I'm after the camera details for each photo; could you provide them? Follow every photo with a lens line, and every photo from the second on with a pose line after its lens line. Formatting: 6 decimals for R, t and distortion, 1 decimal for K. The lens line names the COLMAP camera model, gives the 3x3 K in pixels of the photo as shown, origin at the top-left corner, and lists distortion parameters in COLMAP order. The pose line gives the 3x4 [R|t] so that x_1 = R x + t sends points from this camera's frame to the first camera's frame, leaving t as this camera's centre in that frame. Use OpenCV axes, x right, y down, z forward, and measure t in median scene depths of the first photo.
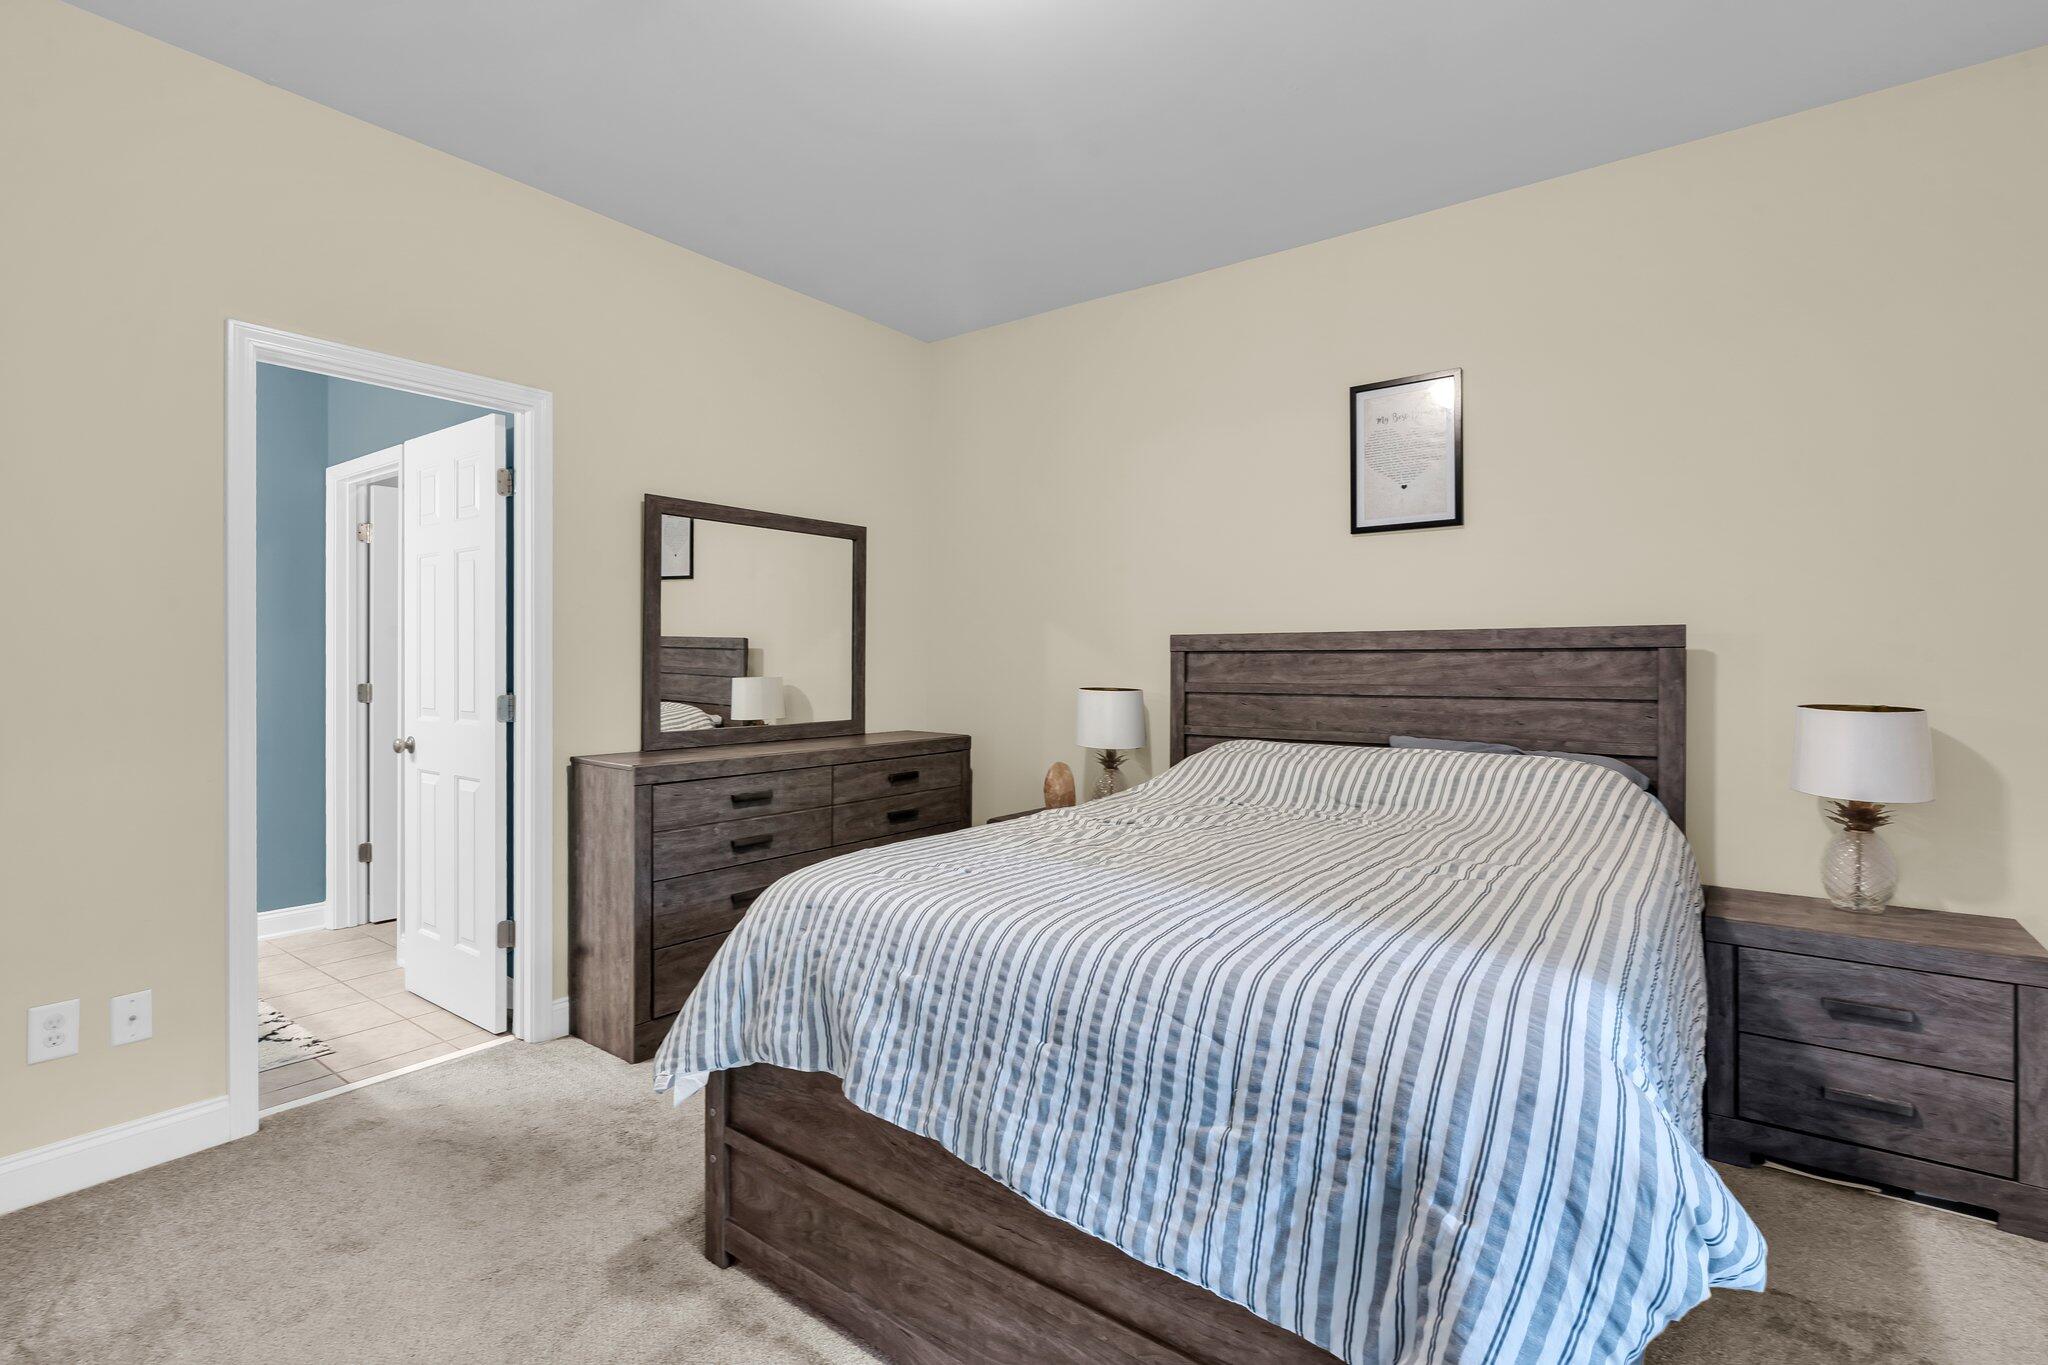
lens RADIAL K [[1000.4, 0, 1038.8], [0, 1000.4, 662.5], [0, 0, 1]] dist [-0.001376, 0.000059]
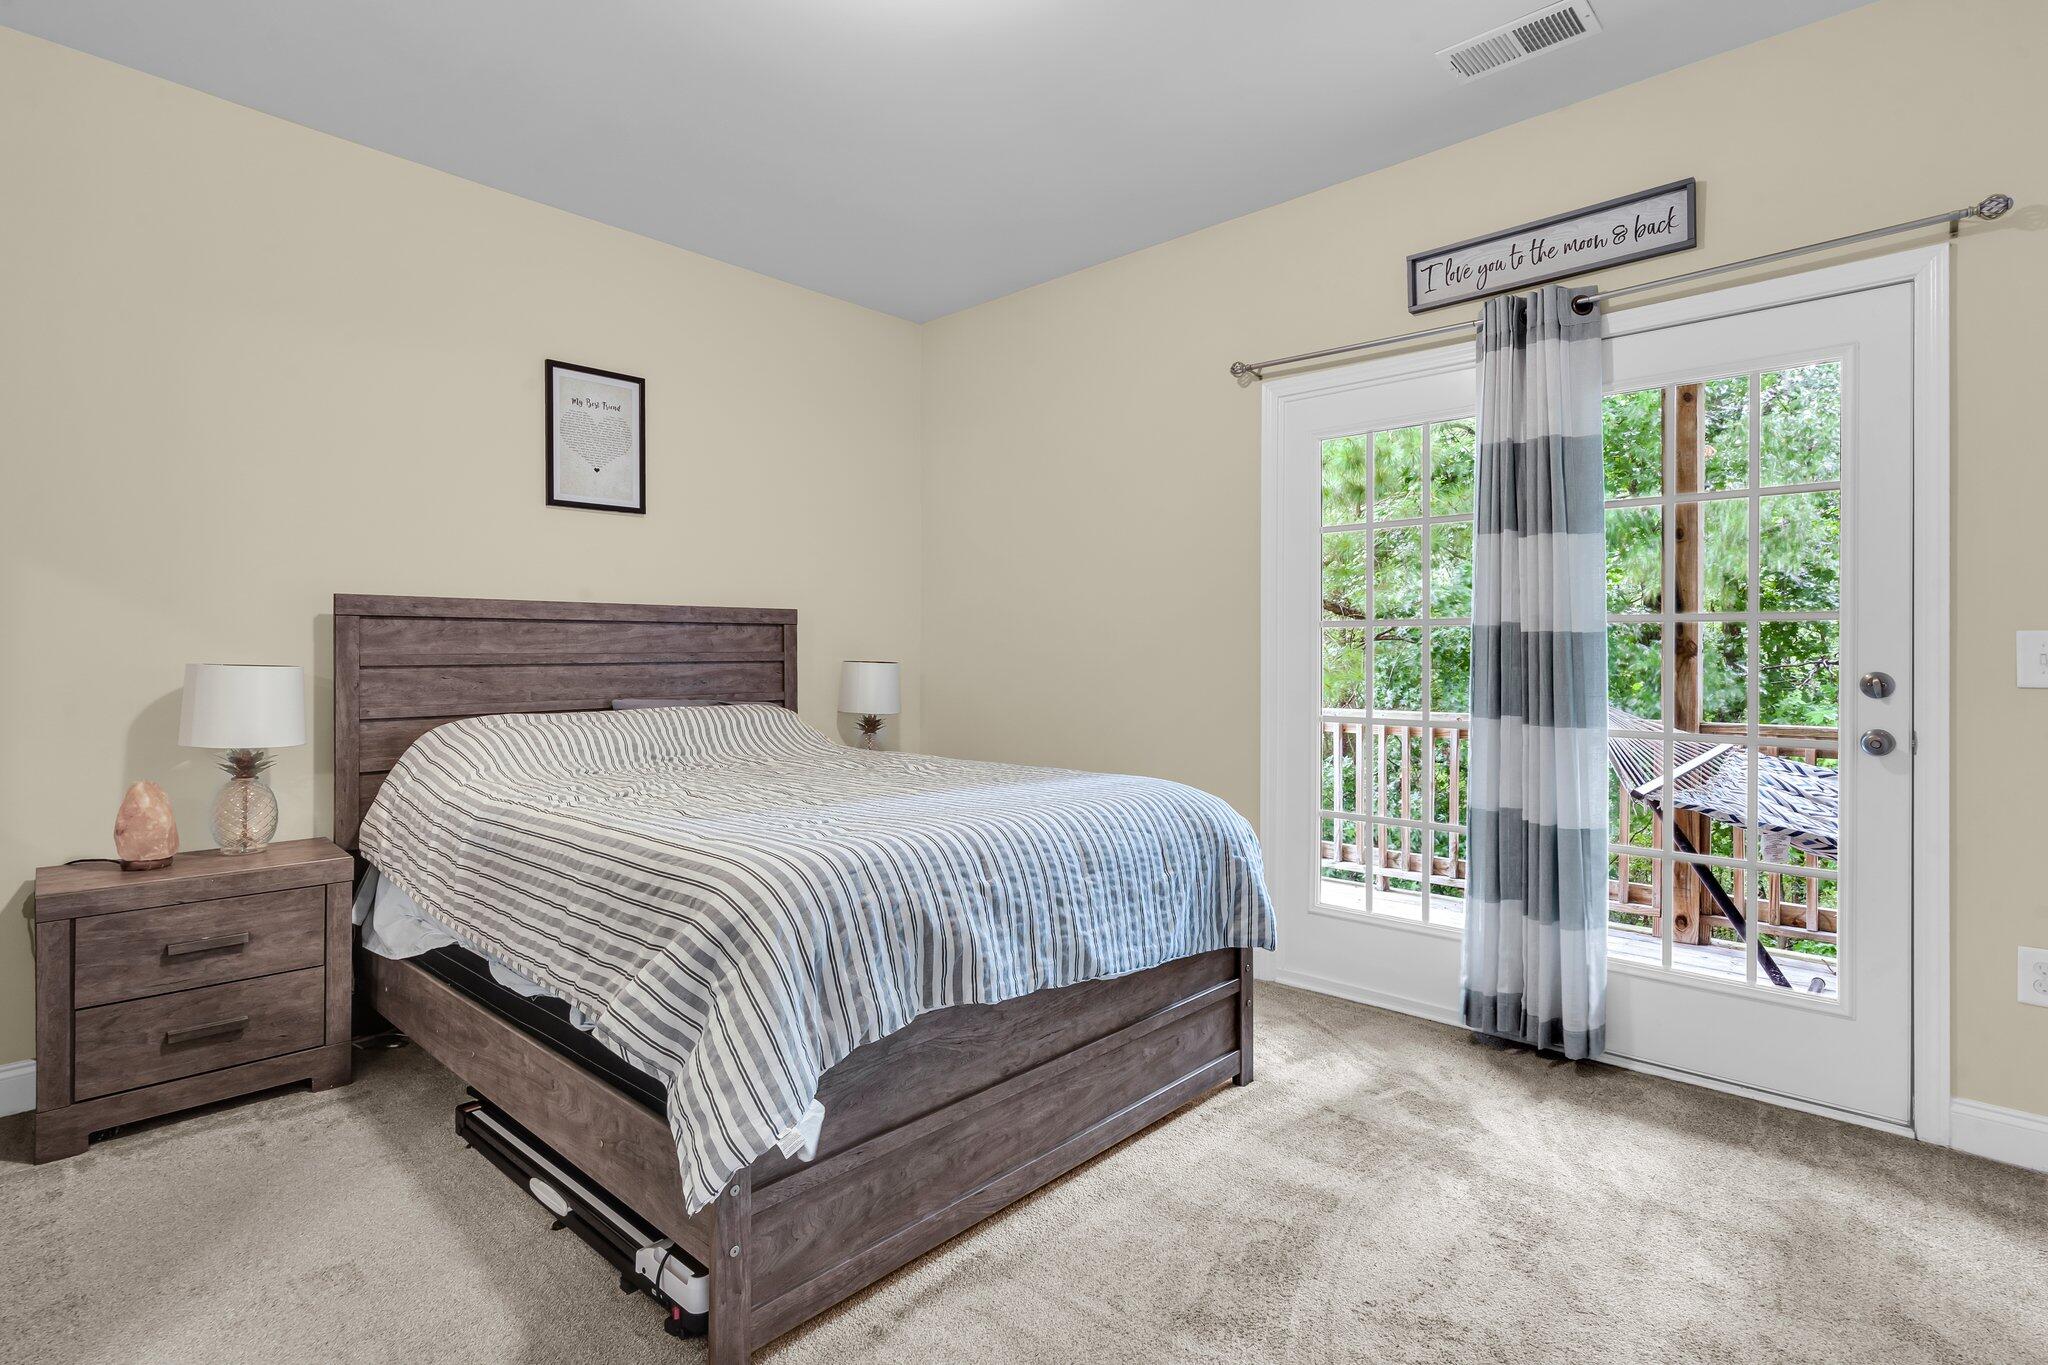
lens RADIAL K [[1000.4, 0, 1038.8], [0, 1000.4, 662.5], [0, 0, 1]] dist [-0.001376, 0.000059]
pose [[0.068844, -0.009693, 0.997580, -0.748282], [0.006153, 0.999938, 0.009292, 0.027241], [-0.997608, 0.005498, 0.068899, 0.497399]]
